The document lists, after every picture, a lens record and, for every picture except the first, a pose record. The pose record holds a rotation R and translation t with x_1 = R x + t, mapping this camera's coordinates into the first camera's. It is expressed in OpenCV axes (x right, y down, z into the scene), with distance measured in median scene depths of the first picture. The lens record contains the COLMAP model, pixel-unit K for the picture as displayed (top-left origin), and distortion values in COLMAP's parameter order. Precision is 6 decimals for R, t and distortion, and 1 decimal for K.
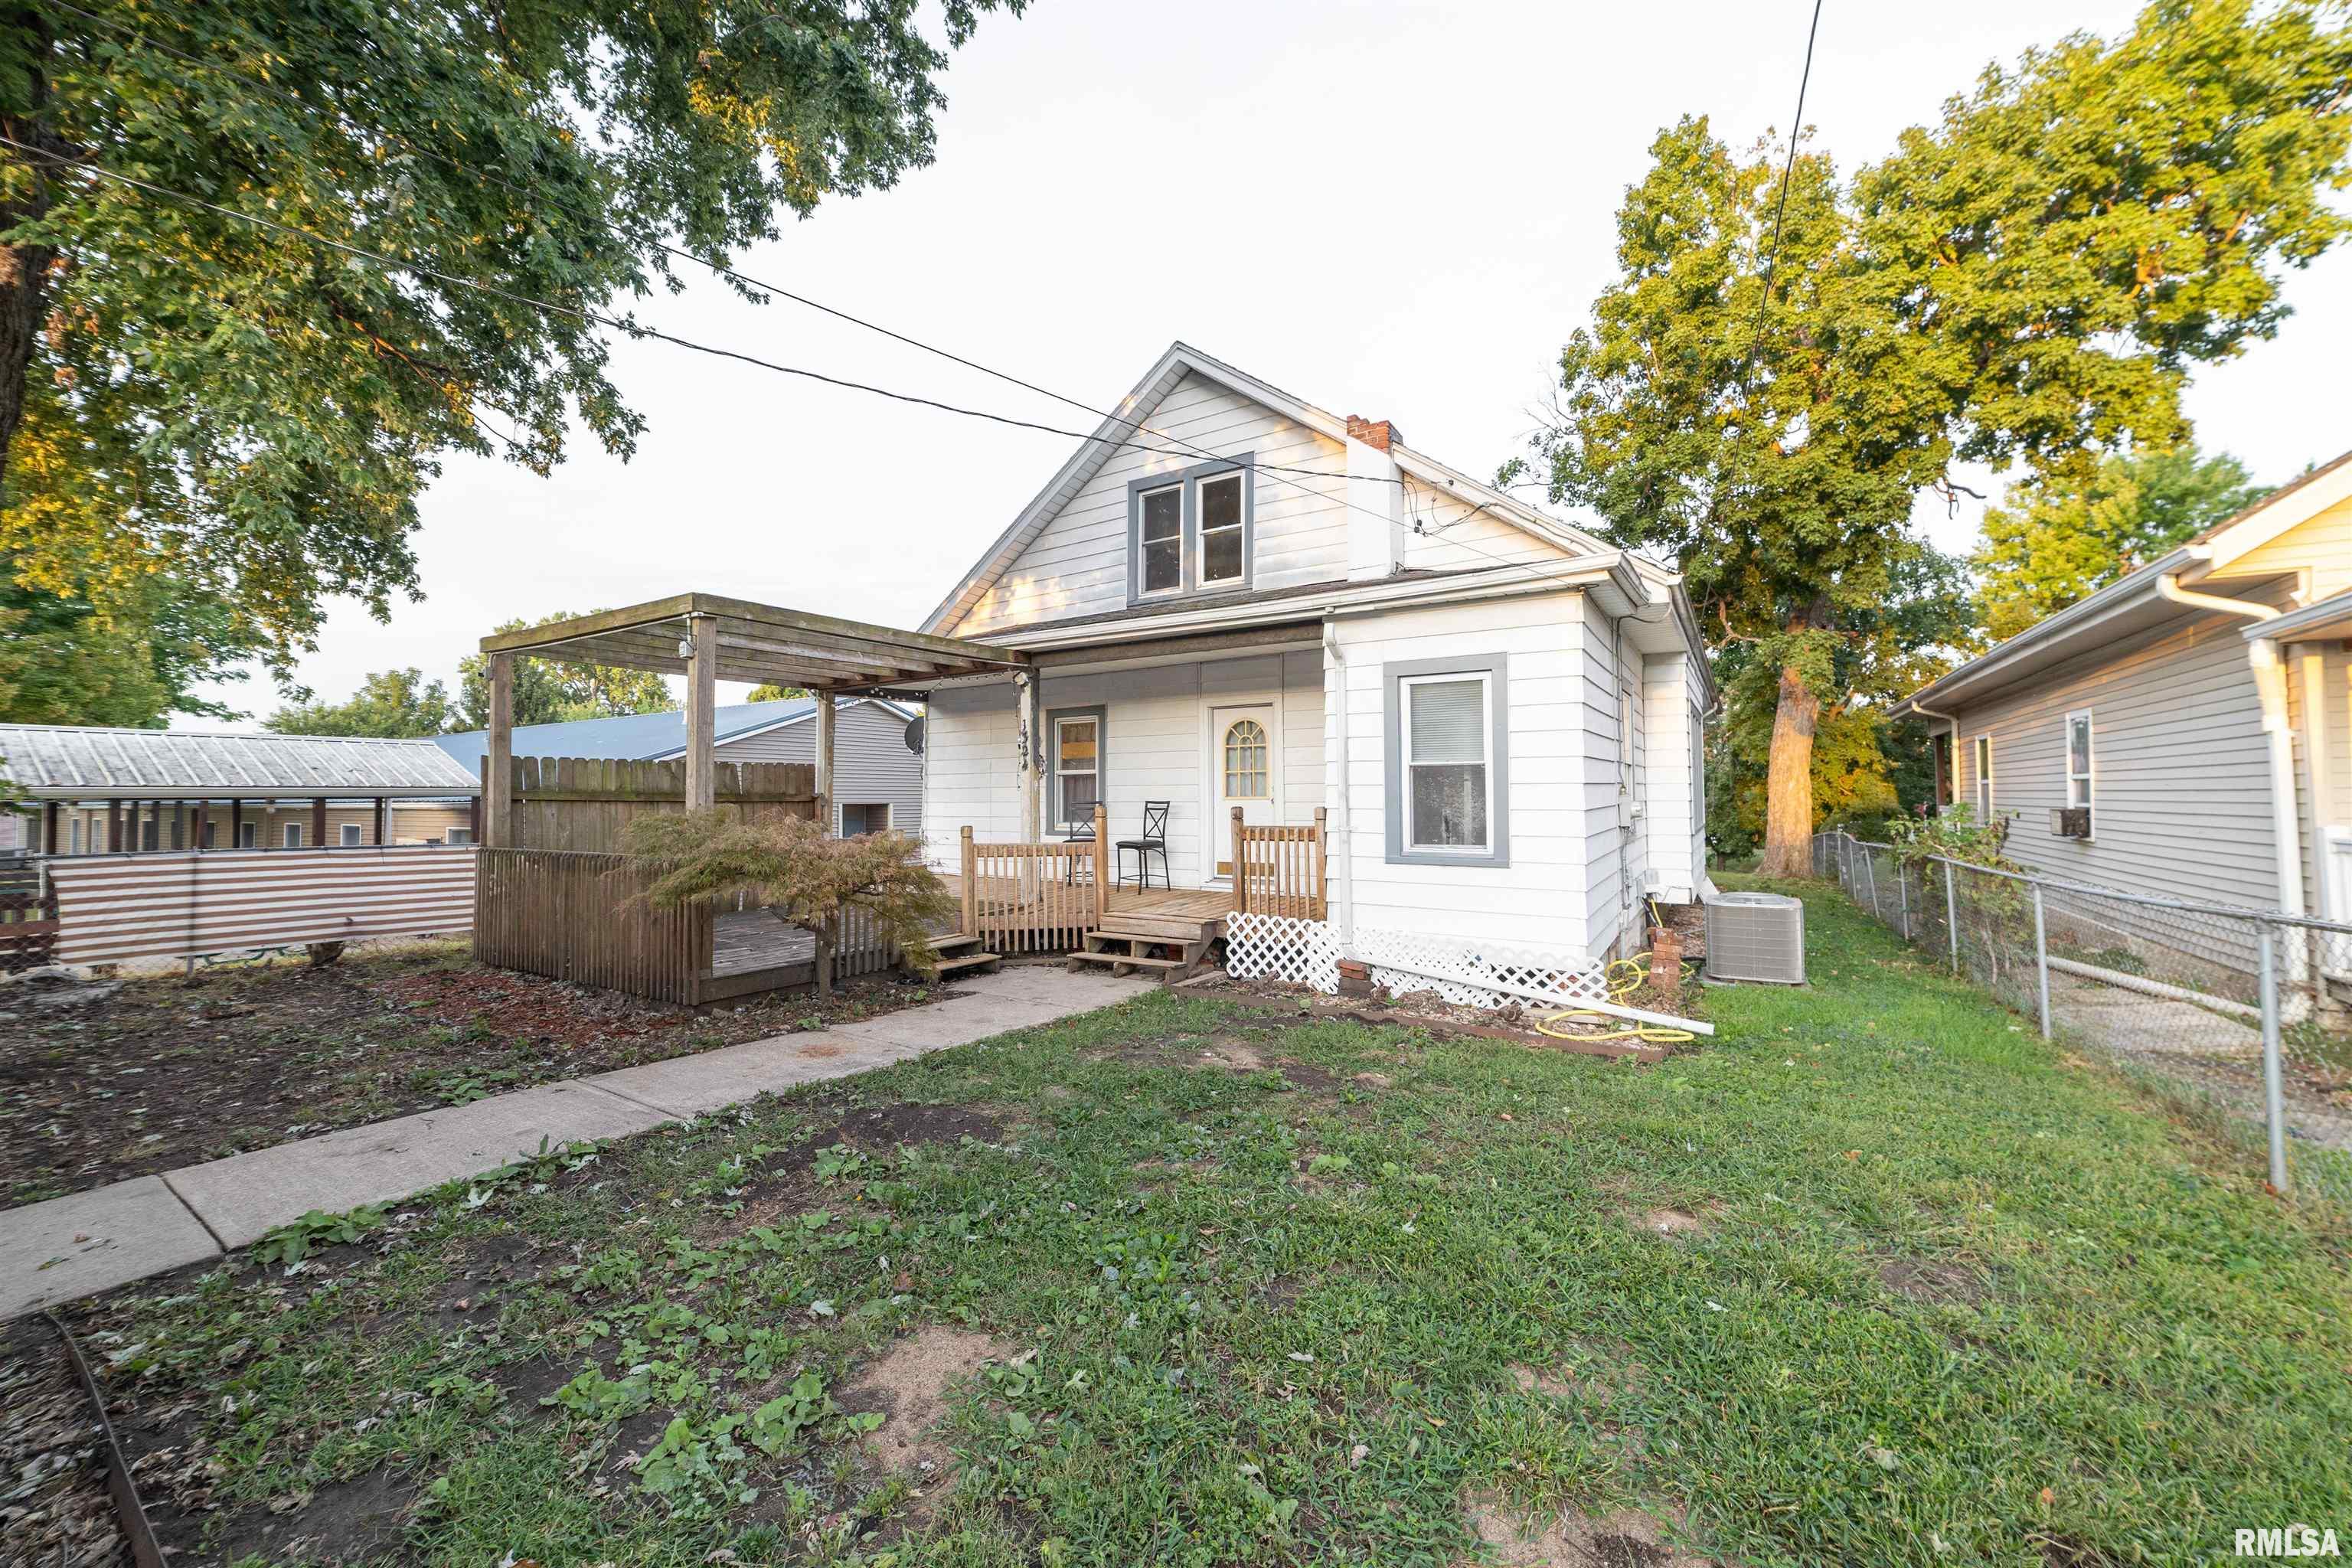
lens RADIAL K [[891.5, 0, 1192.5], [0, 891.5, 772.2], [0, 0, 1]] dist [-0.021105, 0.006620]
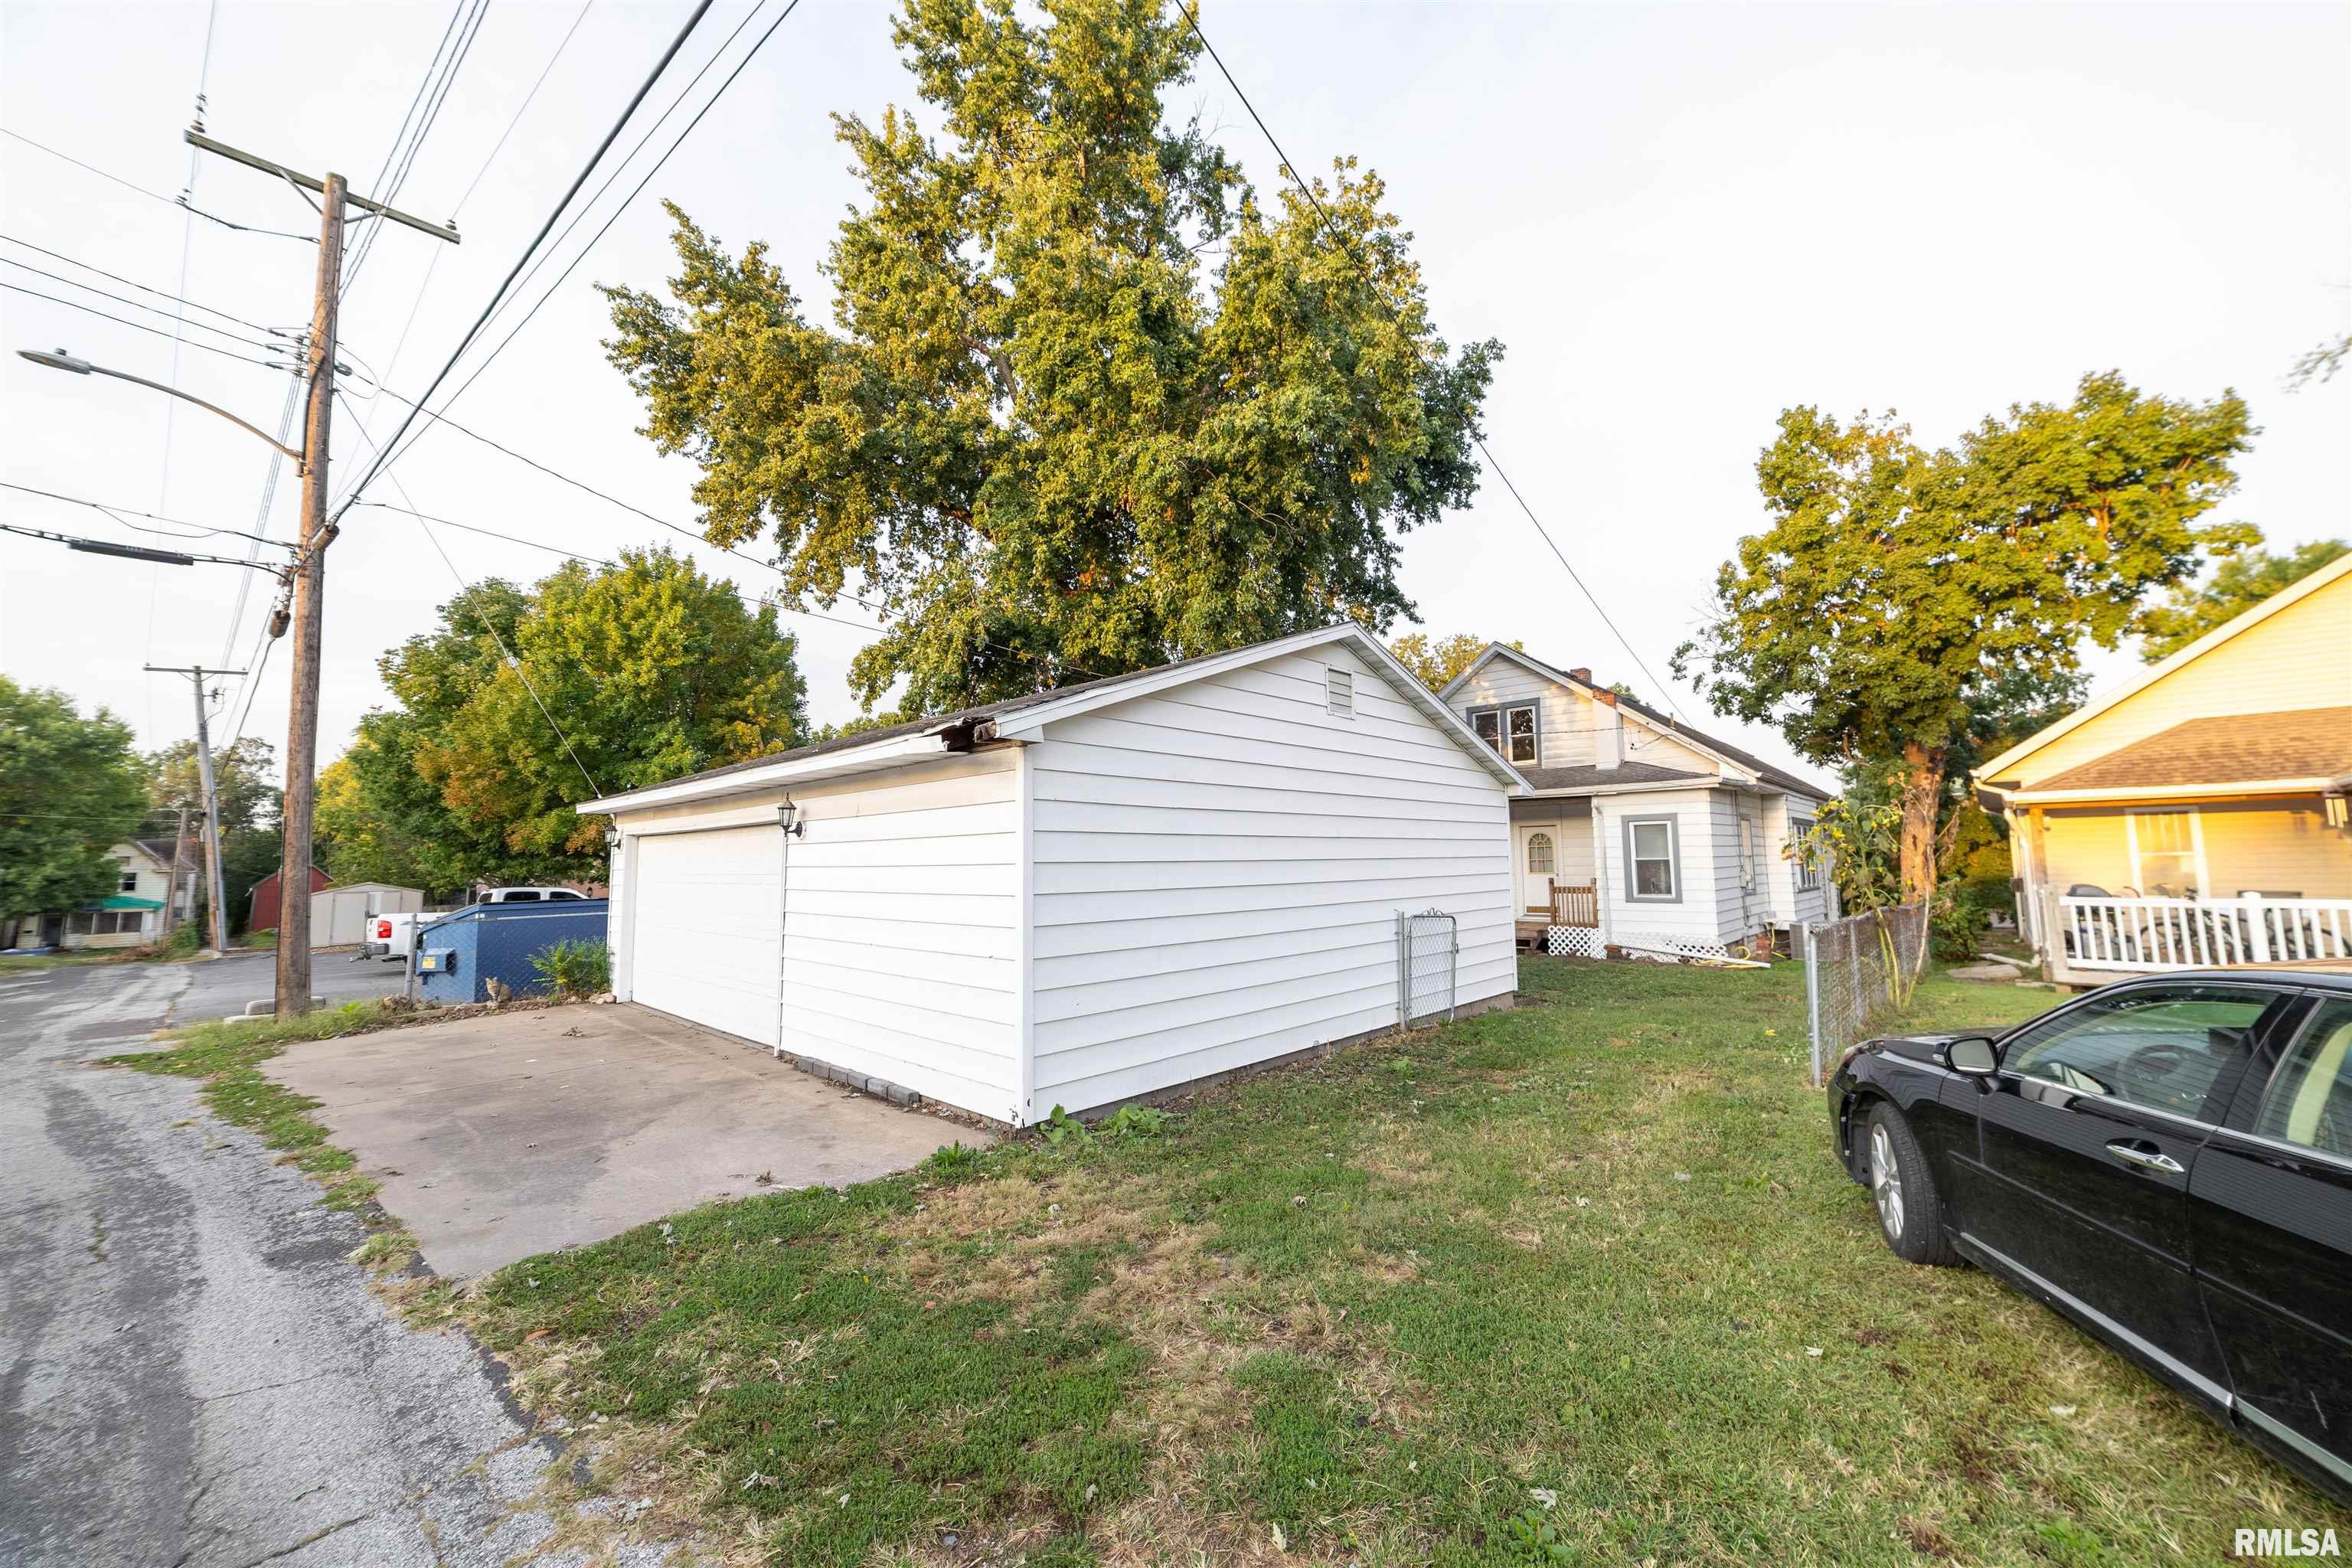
lens RADIAL K [[891.5, 0, 1192.5], [0, 891.5, 772.2], [0, 0, 1]] dist [-0.021105, 0.006620]
pose [[0.982137, -0.023265, -0.186721, -0.389599], [0.009000, 0.996999, -0.076884, -0.058355], [0.187950, 0.073830, 0.979400, -1.291437]]
